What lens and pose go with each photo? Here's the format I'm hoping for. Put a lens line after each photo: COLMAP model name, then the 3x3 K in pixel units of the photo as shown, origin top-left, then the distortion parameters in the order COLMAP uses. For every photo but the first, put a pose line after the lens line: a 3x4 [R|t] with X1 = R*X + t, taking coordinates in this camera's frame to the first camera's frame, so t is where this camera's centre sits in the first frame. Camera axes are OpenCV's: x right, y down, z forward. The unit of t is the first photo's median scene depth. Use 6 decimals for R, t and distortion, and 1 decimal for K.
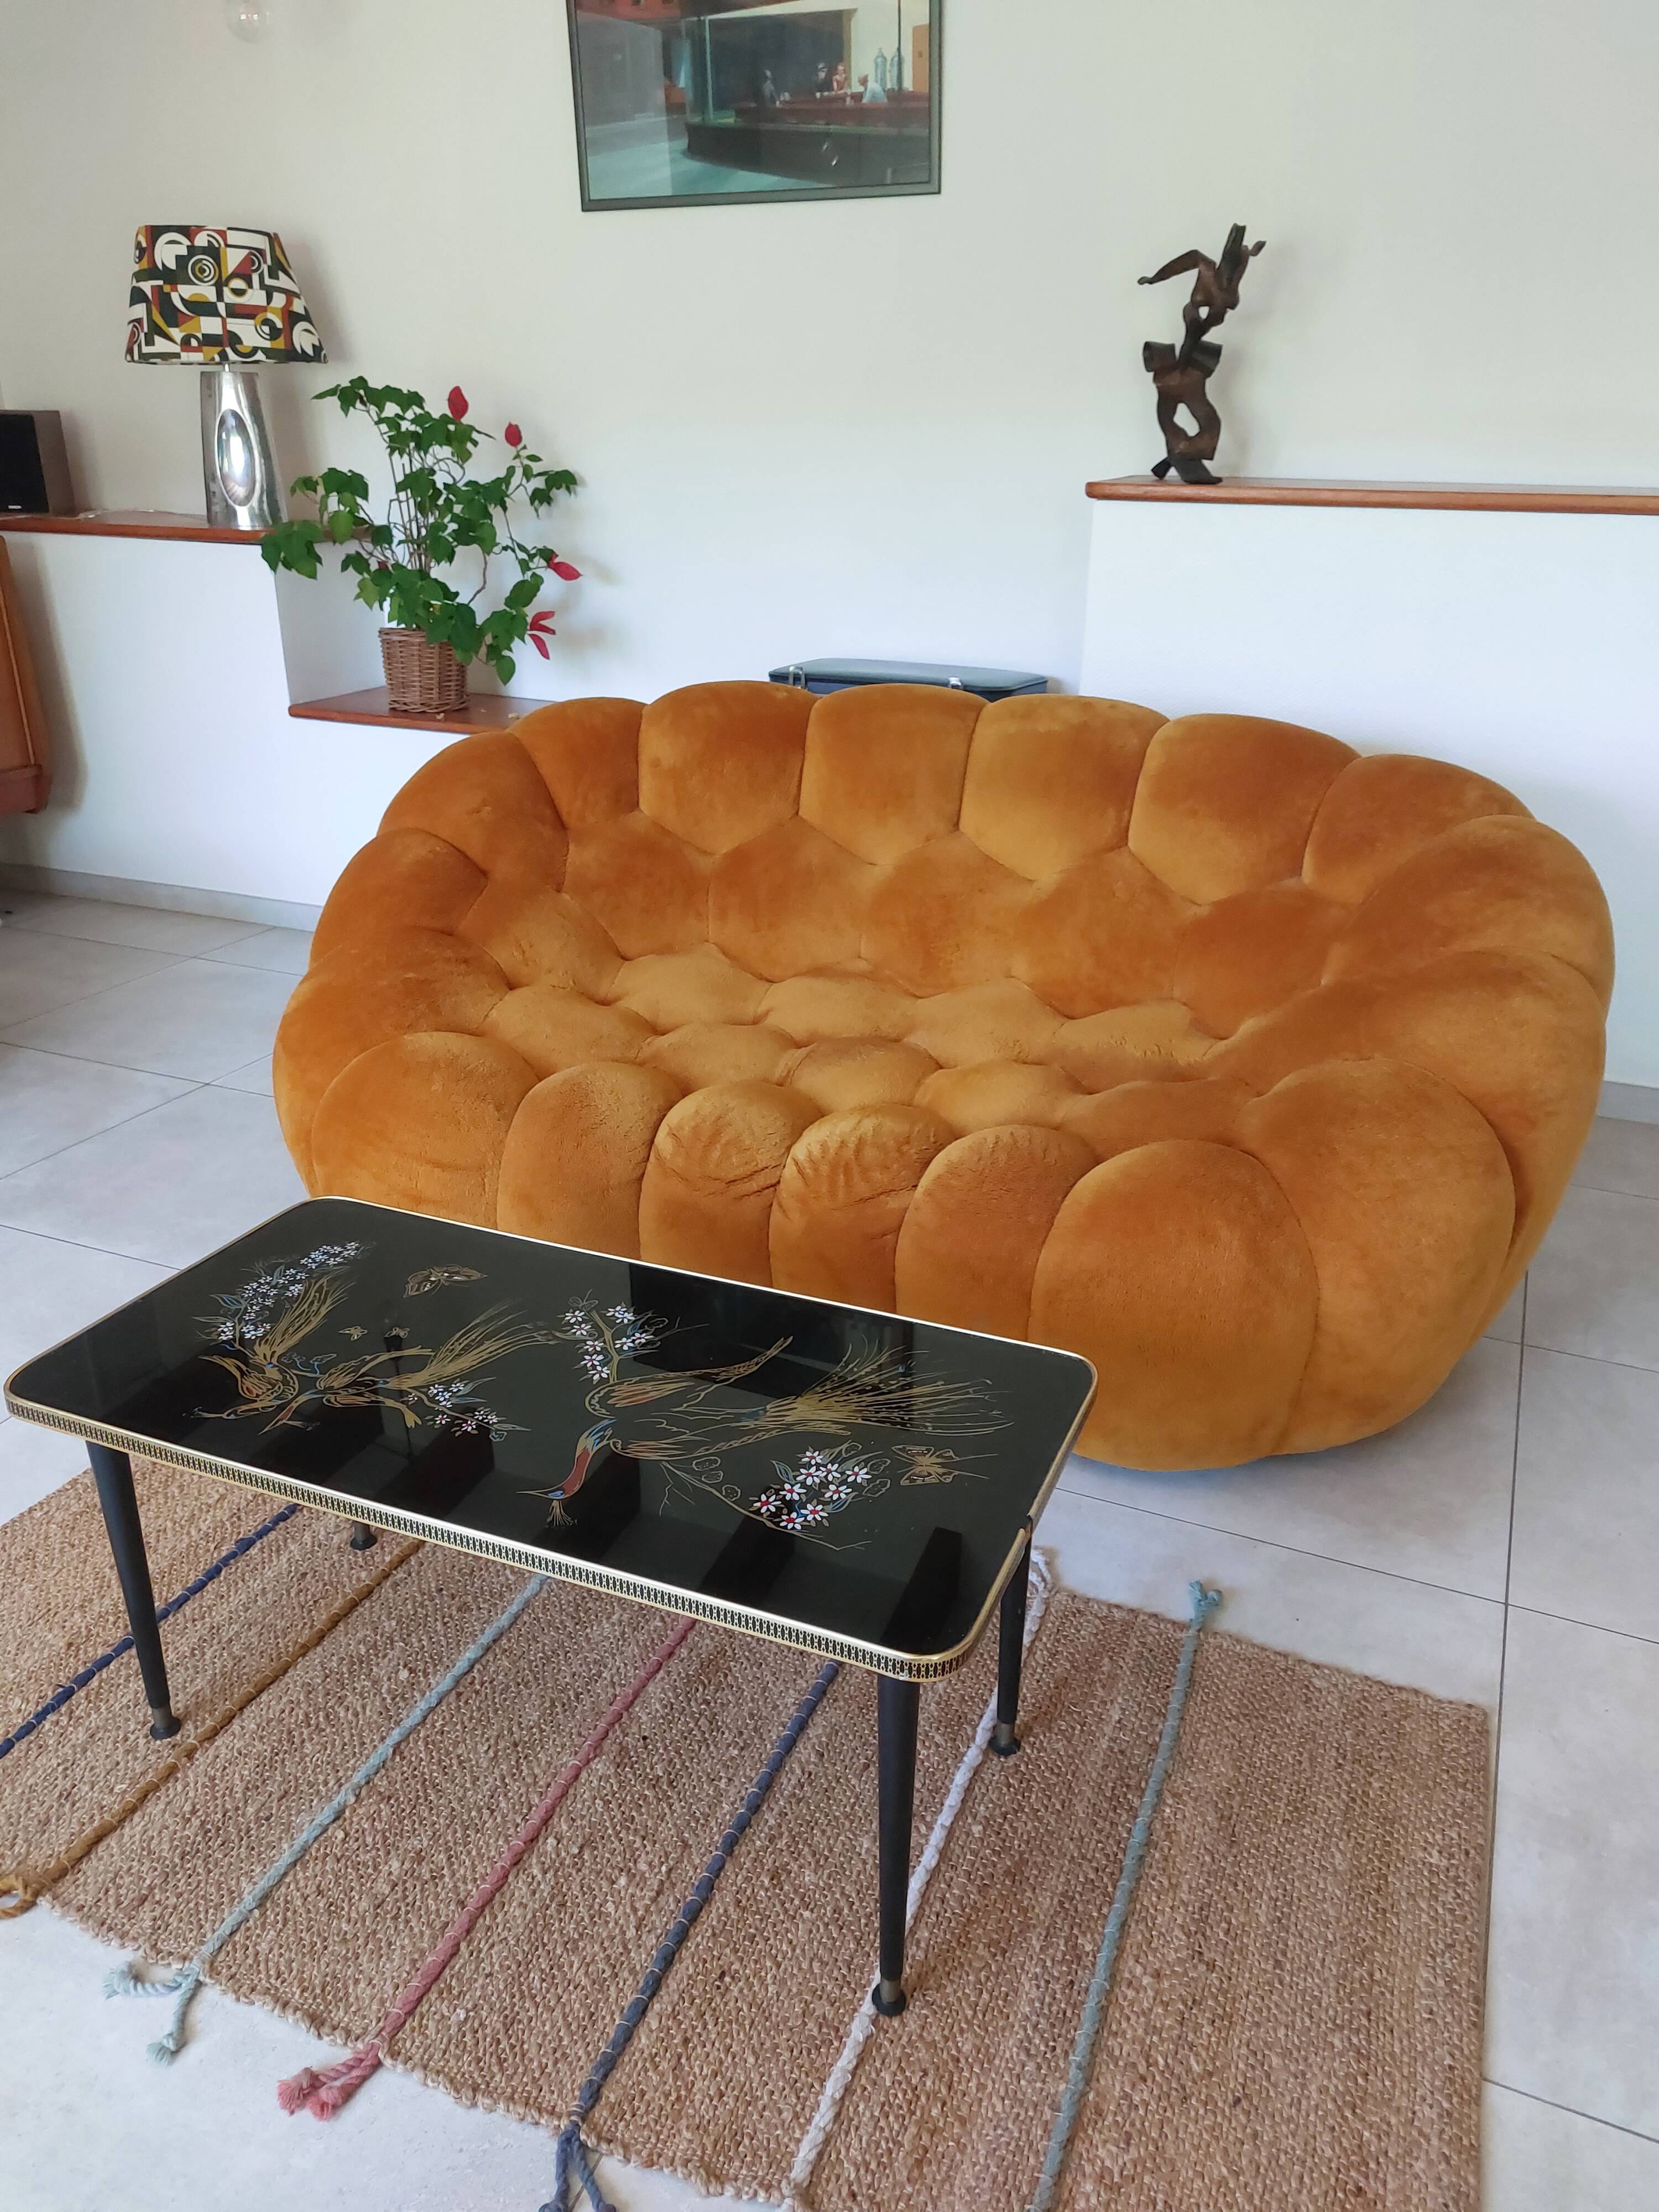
lens RADIAL K [[1658.0, 0, 836.5], [0, 1658.0, 918.4], [0, 0, 1]] dist [0.115653, -0.112849]
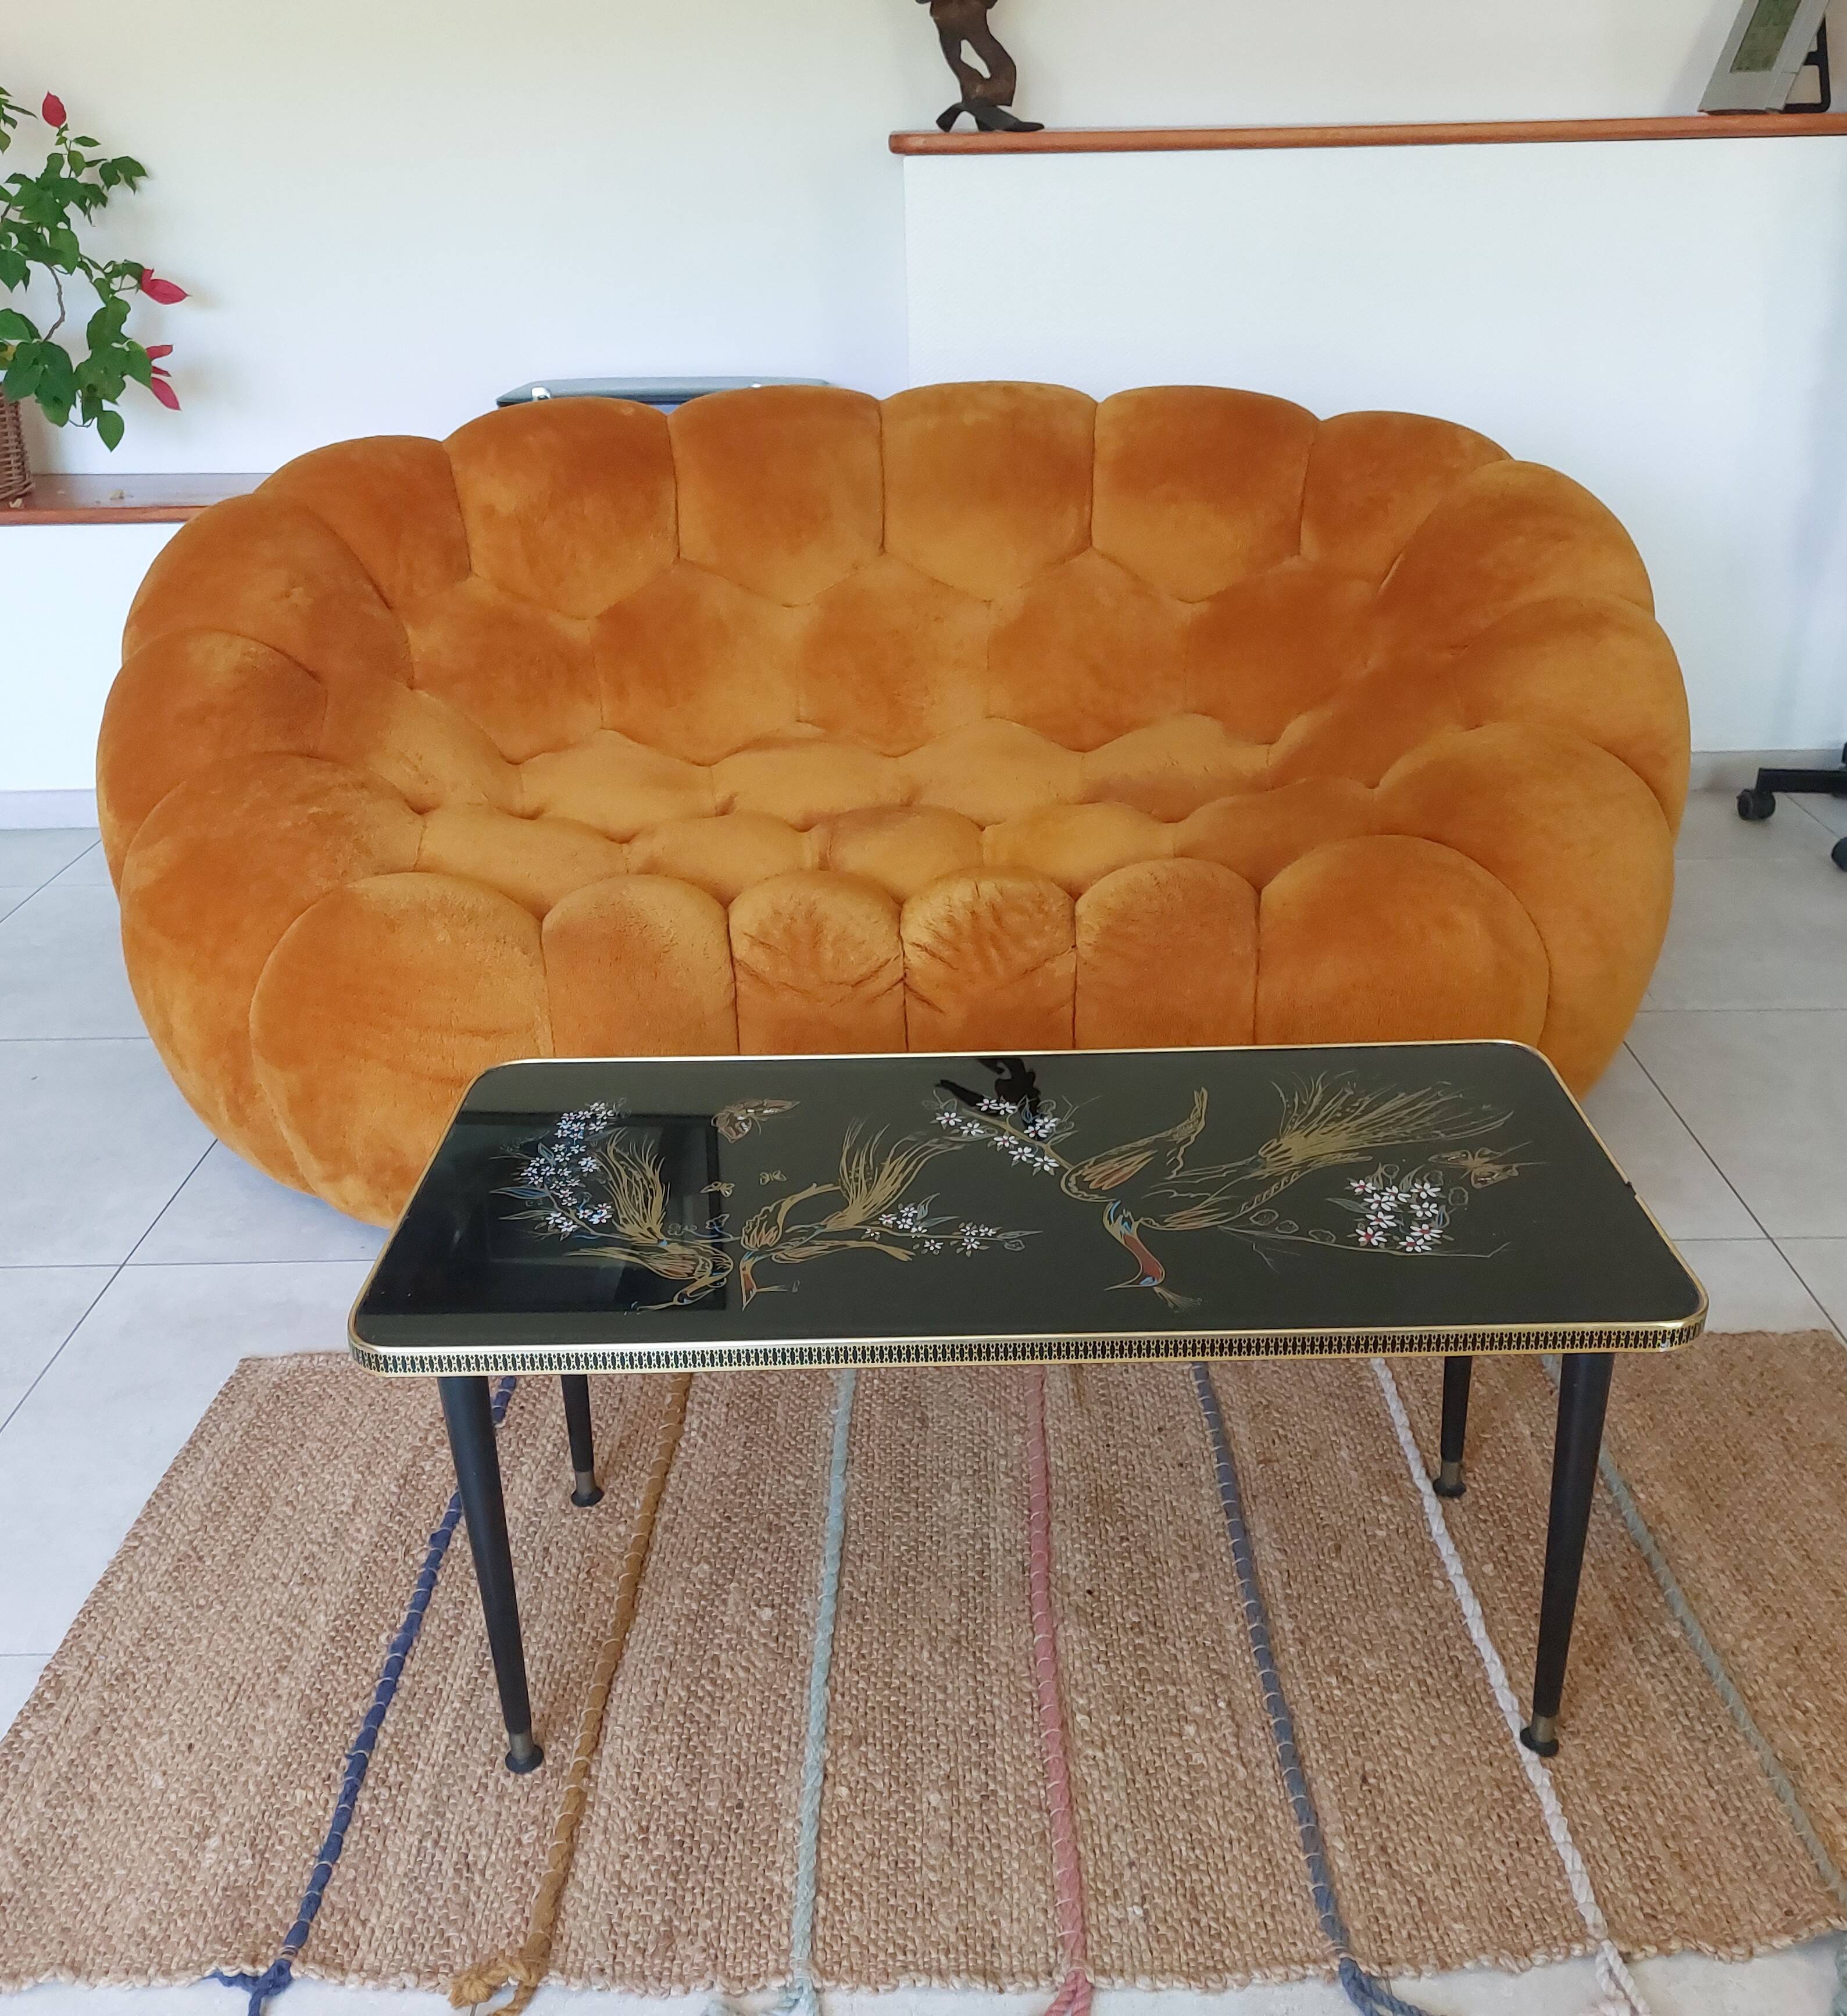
lens RADIAL K [[2059.7, 0, 940.8], [0, 2059.7, 764.5], [0, 0, 1]] dist [0.179992, -0.244144]
pose [[0.922814, -0.144667, 0.357051, -0.361049], [0.138510, 0.989431, 0.042904, 0.013834], [-0.359485, 0.009862, 0.933099, 0.029113]]
